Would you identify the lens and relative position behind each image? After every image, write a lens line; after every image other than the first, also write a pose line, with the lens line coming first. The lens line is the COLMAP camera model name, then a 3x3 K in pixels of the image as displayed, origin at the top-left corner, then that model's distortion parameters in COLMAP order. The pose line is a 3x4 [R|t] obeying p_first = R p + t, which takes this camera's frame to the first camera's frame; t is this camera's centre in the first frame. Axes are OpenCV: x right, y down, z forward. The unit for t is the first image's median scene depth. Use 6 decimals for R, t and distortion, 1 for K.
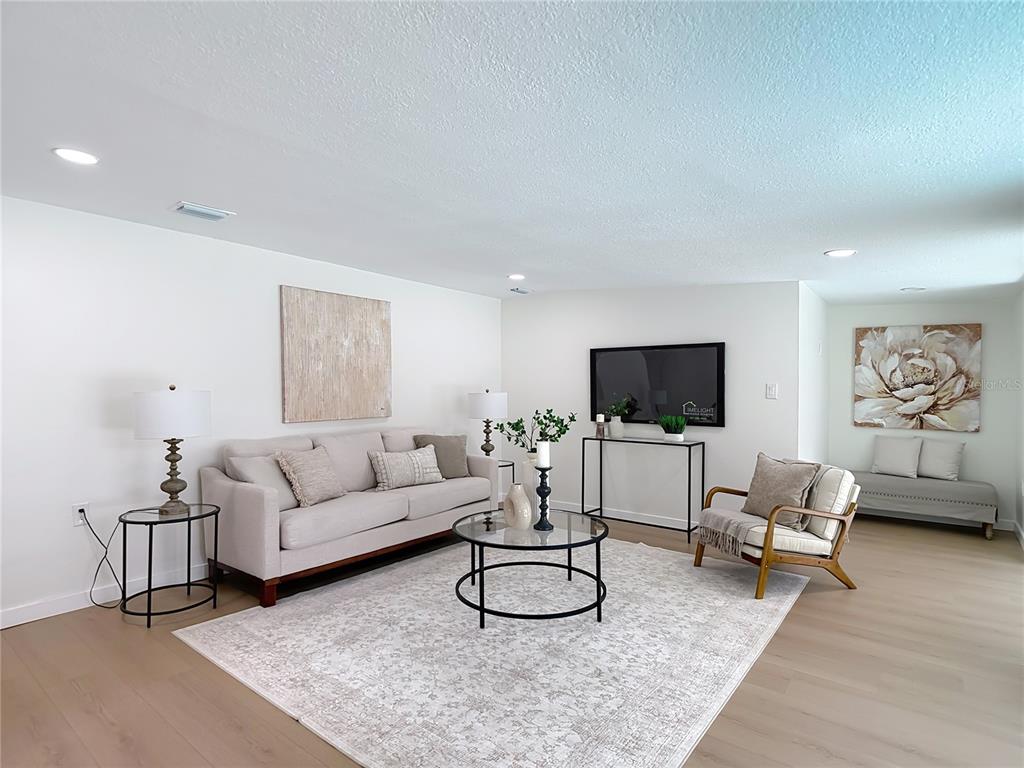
lens RADIAL K [[552.4, 0, 509.5], [0, 552.4, 386.5], [0, 0, 1]] dist [-0.001000, -0.001519]
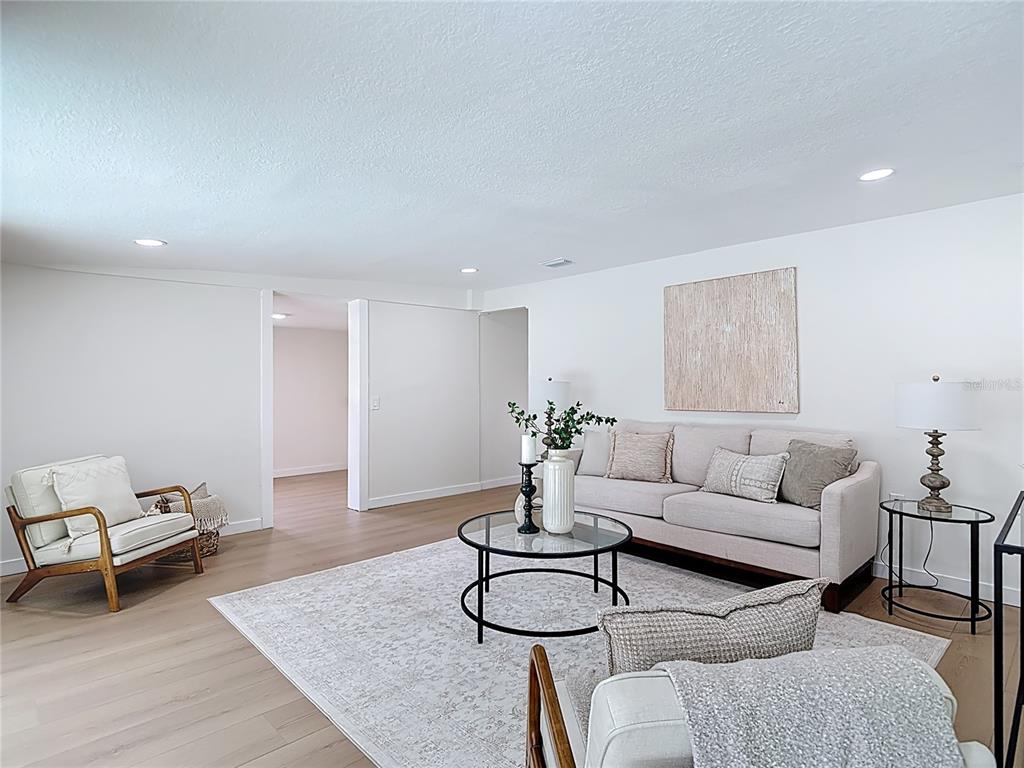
lens RADIAL K [[552.4, 0, 509.5], [0, 552.4, 386.5], [0, 0, 1]] dist [-0.001000, -0.001519]
pose [[-0.148018, 0.003276, -0.988979, 0.758375], [0.008765, 0.999960, 0.002001, 0.014006], [0.988946, -0.008373, -0.148041, 0.878241]]
